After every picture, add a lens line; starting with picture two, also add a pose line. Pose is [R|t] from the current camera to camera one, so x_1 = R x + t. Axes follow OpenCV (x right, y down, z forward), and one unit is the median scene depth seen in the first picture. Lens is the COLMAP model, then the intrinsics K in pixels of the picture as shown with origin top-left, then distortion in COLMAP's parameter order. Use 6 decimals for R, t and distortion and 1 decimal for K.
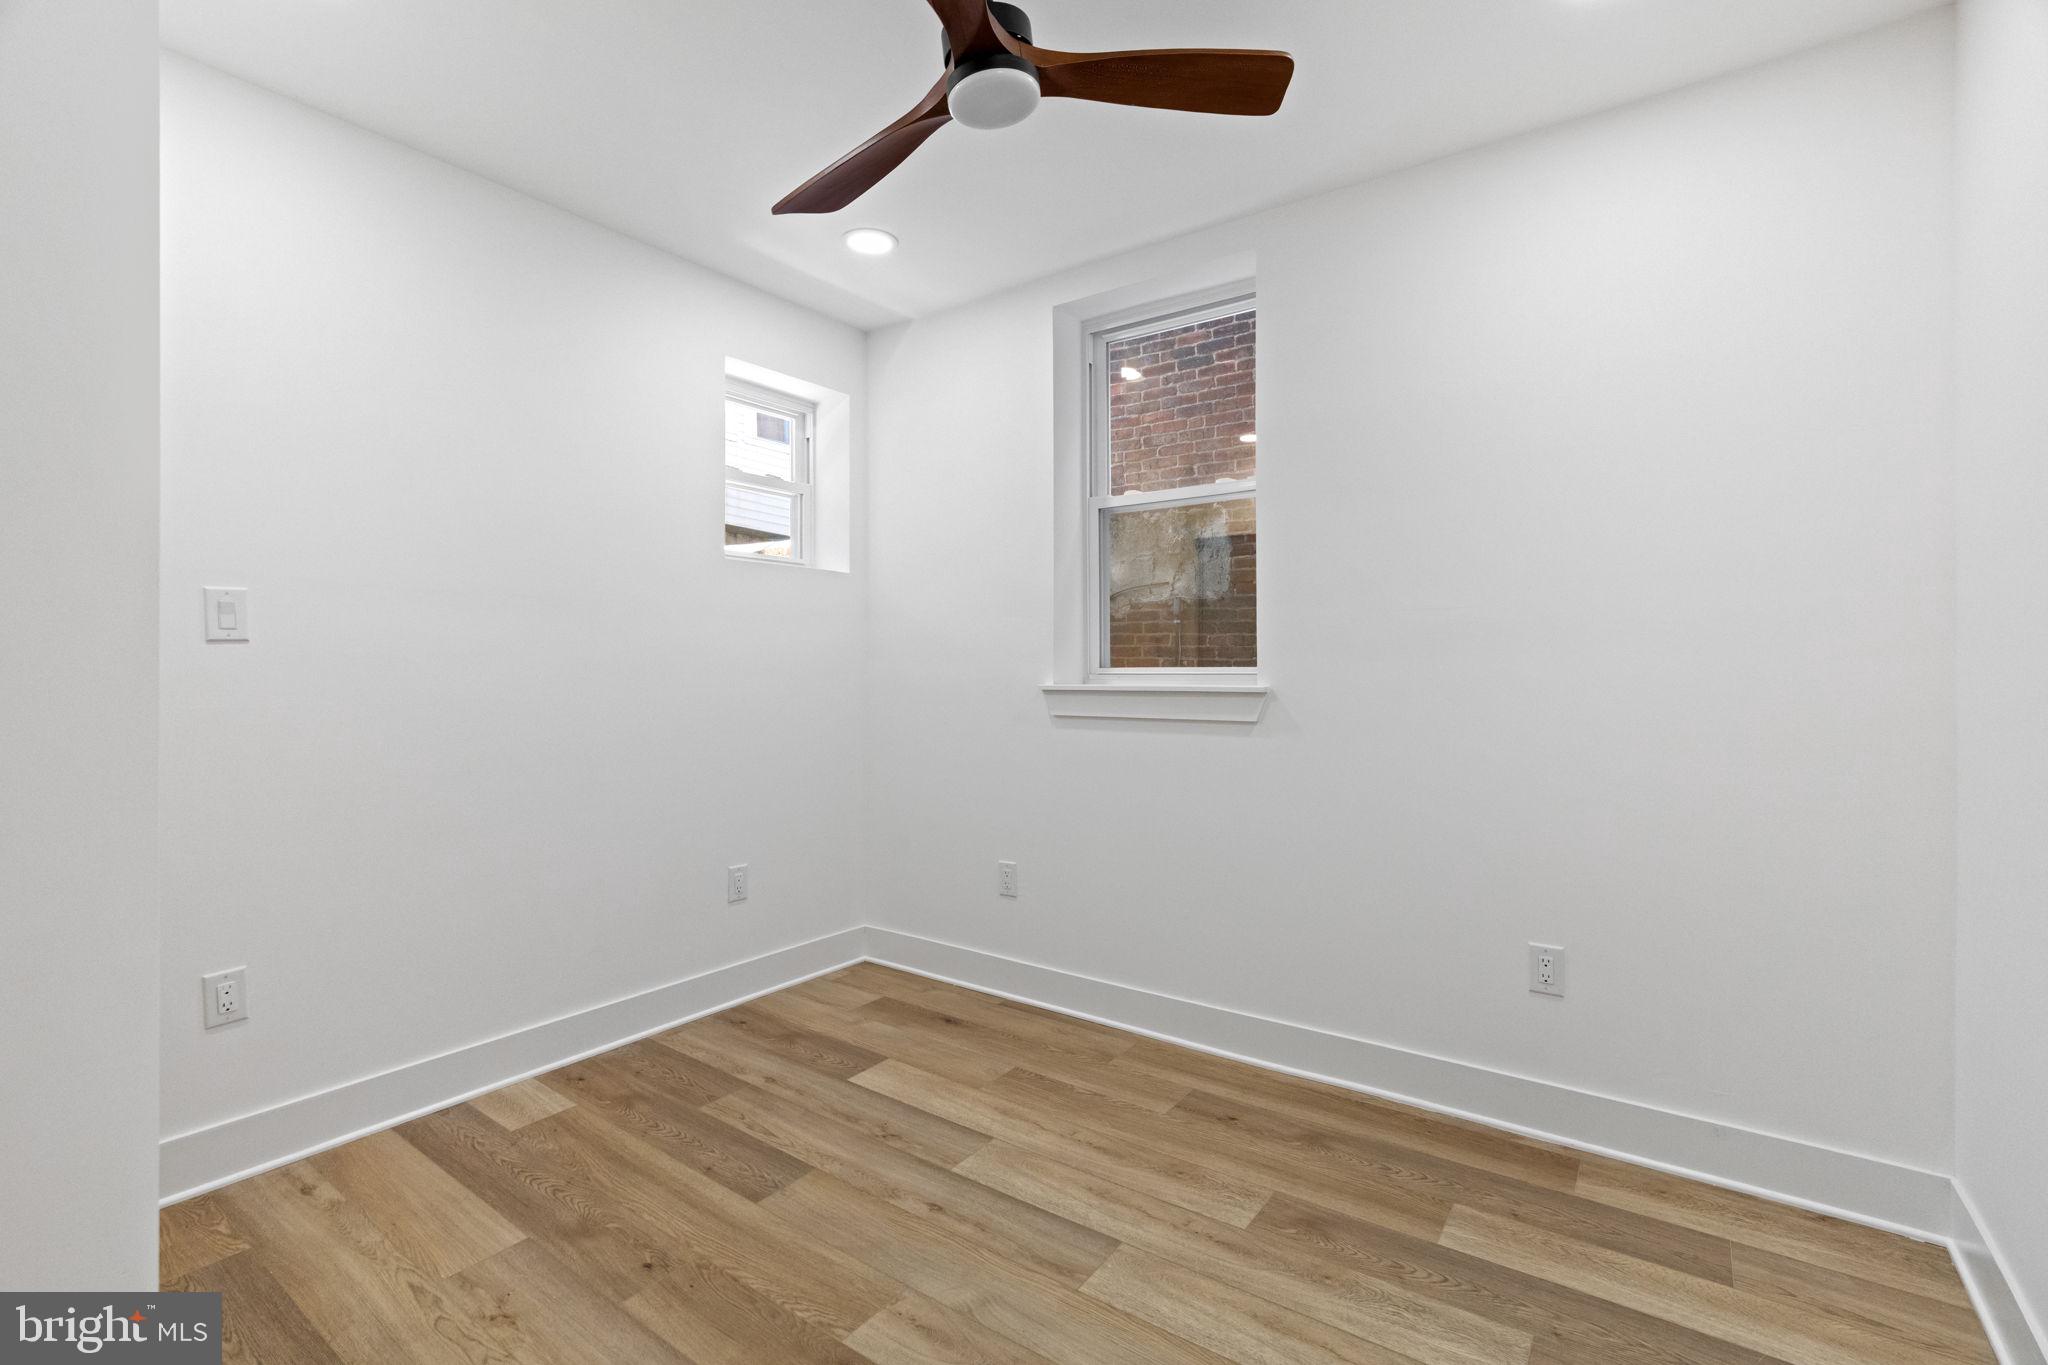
lens RADIAL K [[937.0, 0, 1023.5], [0, 937.0, 665.1], [0, 0, 1]] dist [-0.001693, 0.000571]
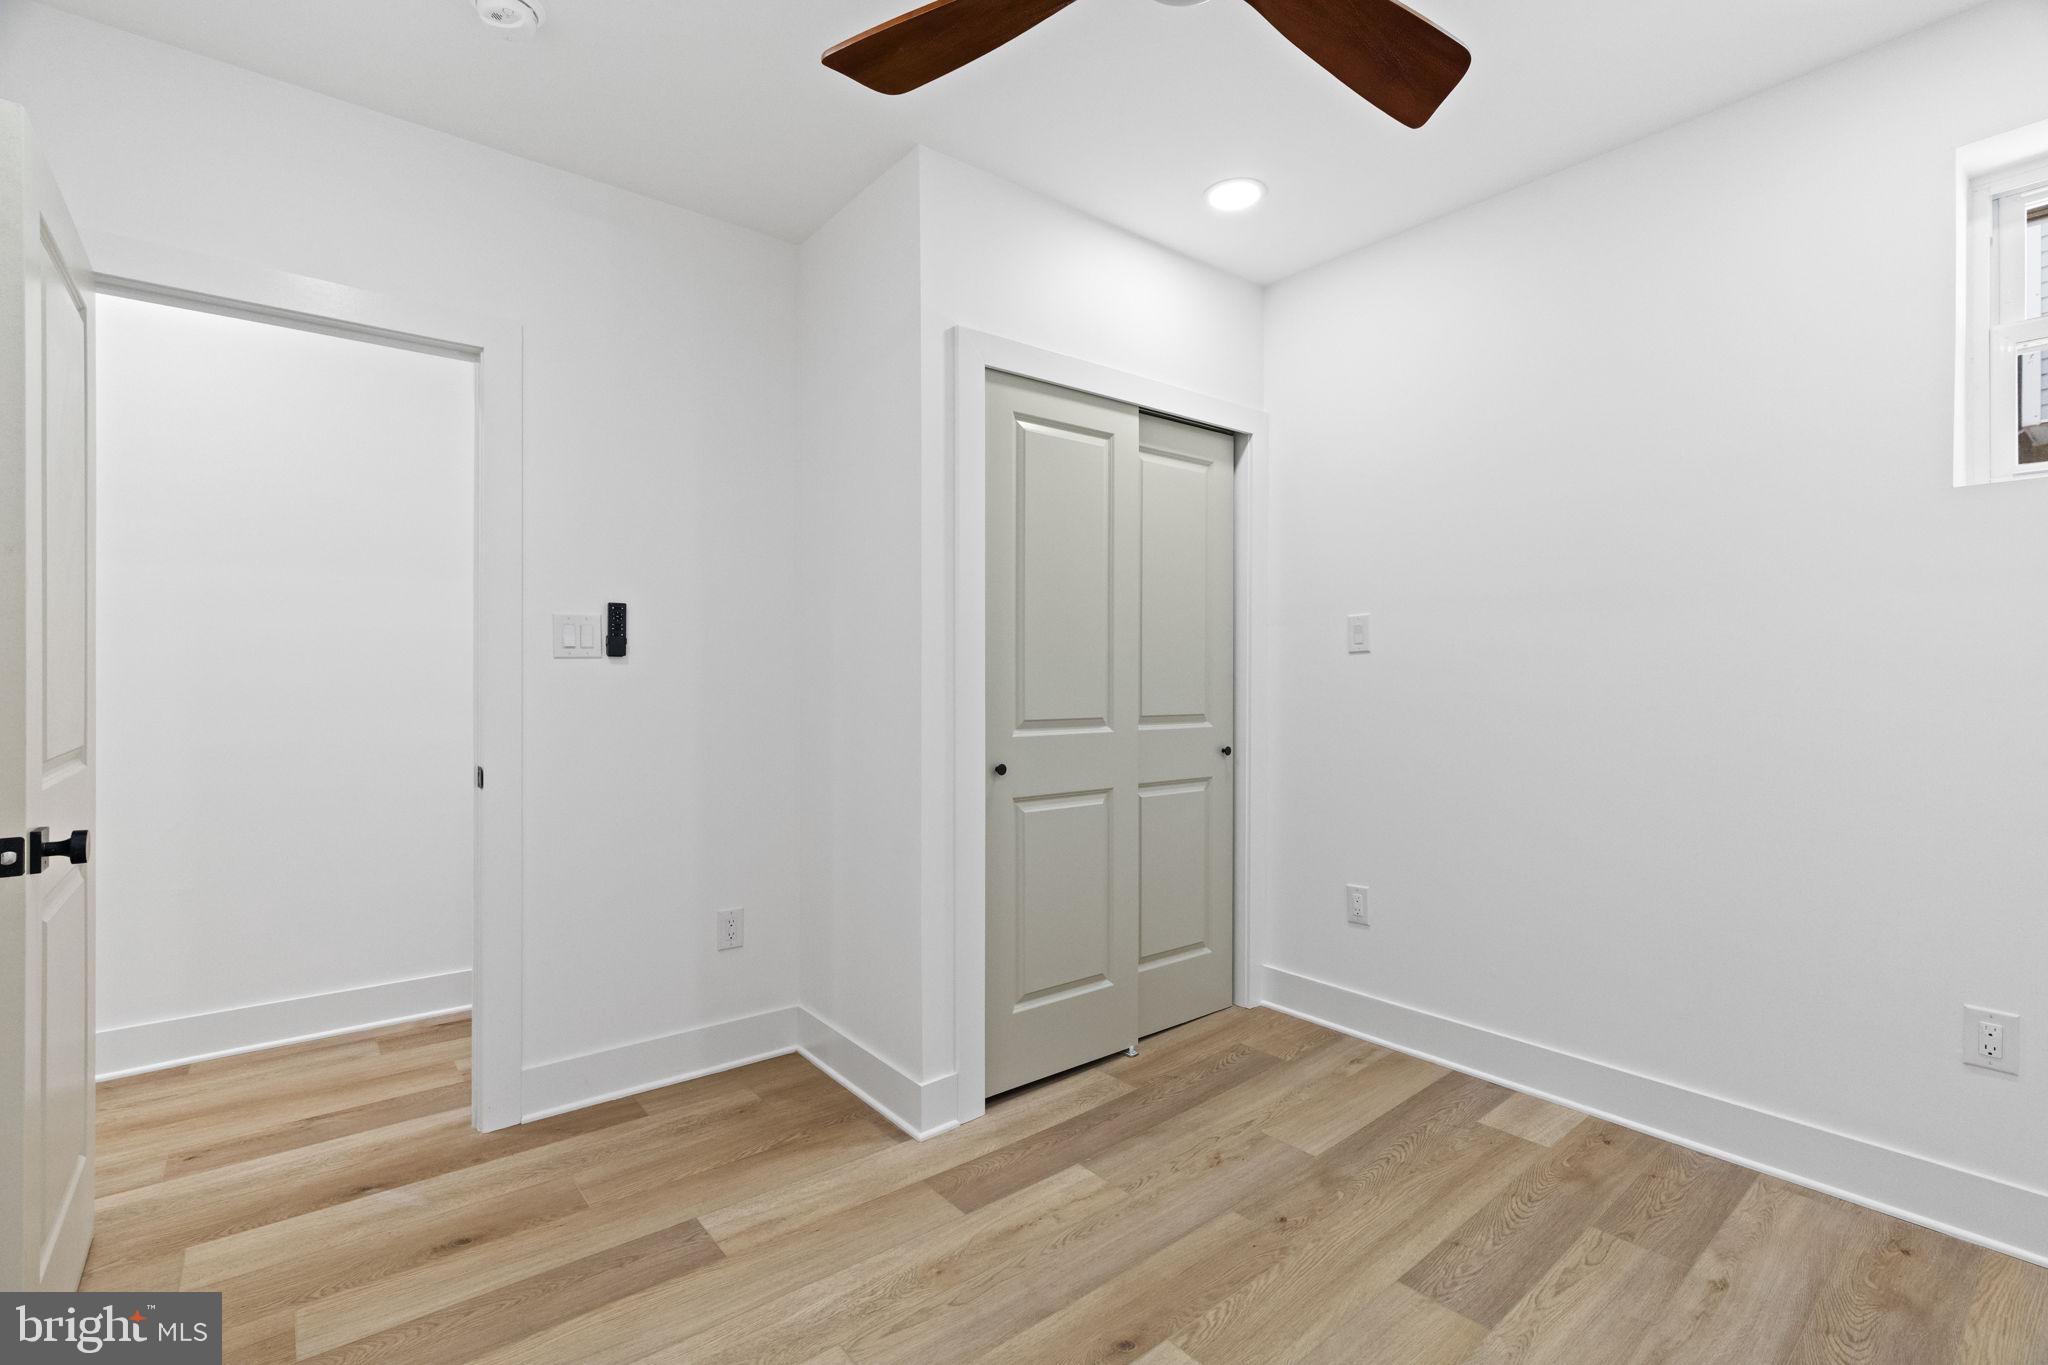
lens RADIAL K [[937.0, 0, 1023.5], [0, 937.0, 665.1], [0, 0, 1]] dist [-0.001693, 0.000571]
pose [[-0.265681, -0.010622, -0.964002, 0.598216], [-0.000908, 0.999942, -0.010768, 0.008454], [0.964060, -0.001985, -0.265675, 0.817035]]
